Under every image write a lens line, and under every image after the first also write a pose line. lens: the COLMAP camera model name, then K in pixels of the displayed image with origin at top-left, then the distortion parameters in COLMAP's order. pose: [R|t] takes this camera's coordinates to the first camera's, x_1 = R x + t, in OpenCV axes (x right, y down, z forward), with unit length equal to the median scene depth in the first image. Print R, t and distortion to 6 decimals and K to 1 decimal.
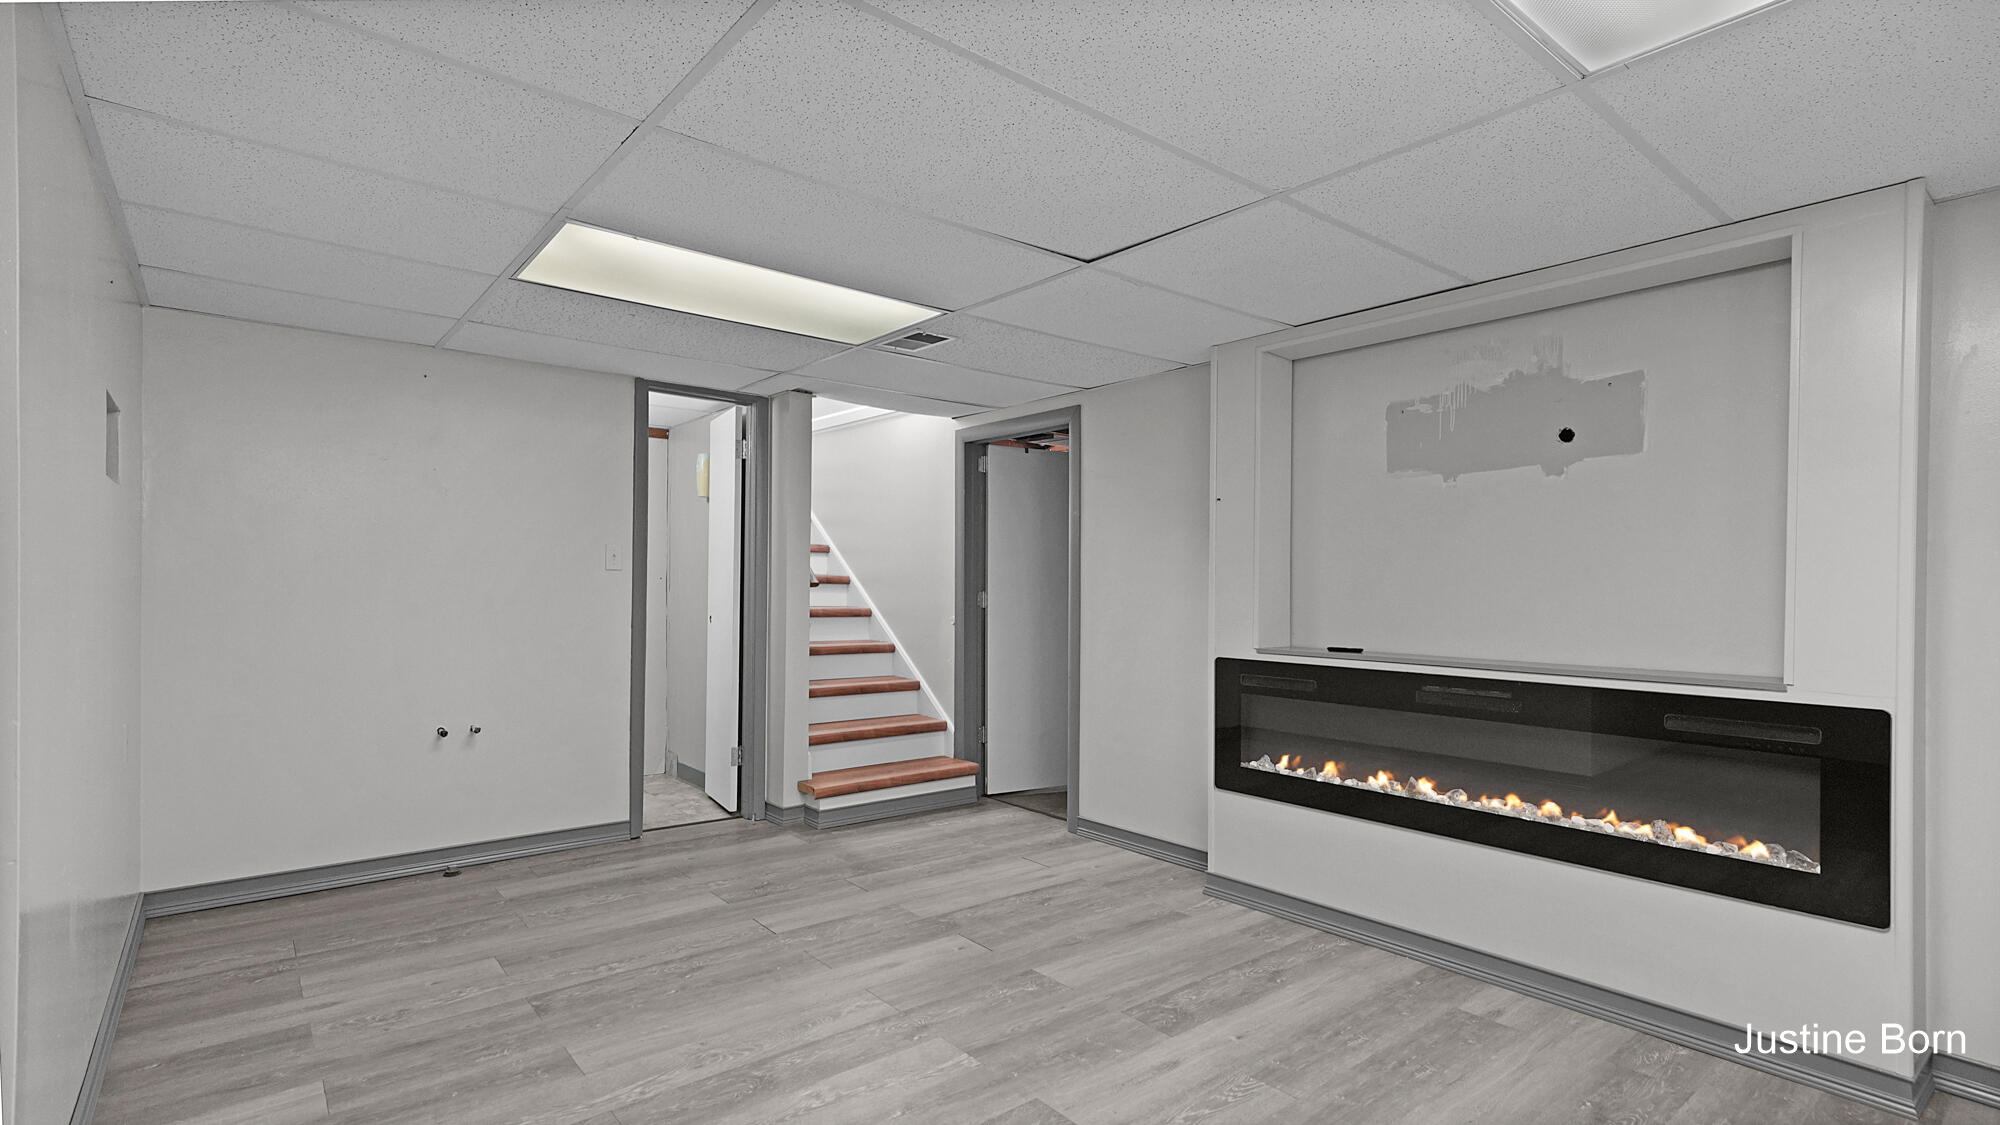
lens RADIAL K [[938.3, 0, 1002.5], [0, 938.3, 590.3], [0, 0, 1]] dist [0.001753, 0.000522]
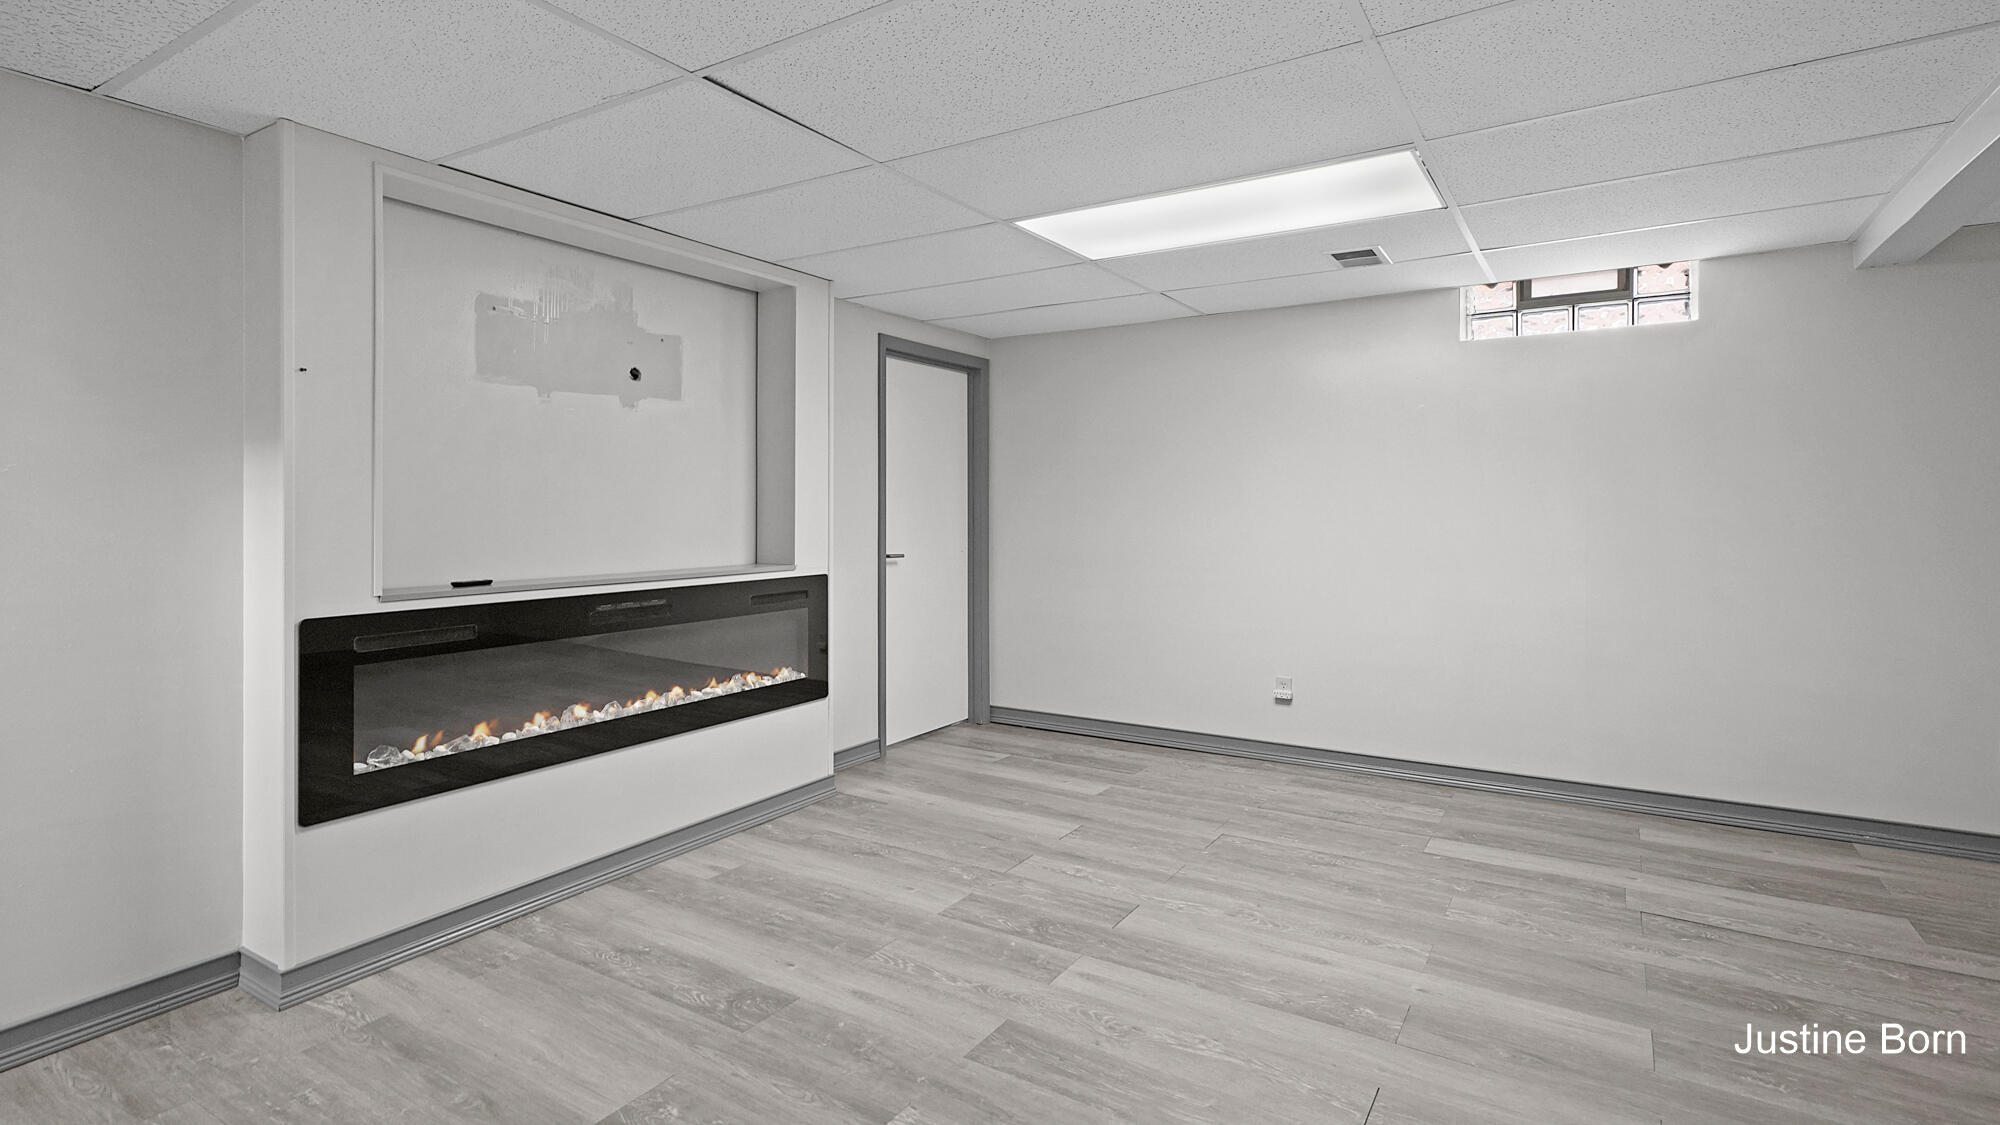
lens RADIAL K [[942.8, 0, 999.8], [0, 942.8, 505.8], [0, 0, 1]] dist [0.000841, 0.000104]
pose [[-0.308844, -0.008658, 0.951073, -0.657046], [0.002042, 0.999950, 0.009766, -0.013737], [-0.951110, 0.004959, -0.308811, 0.952634]]
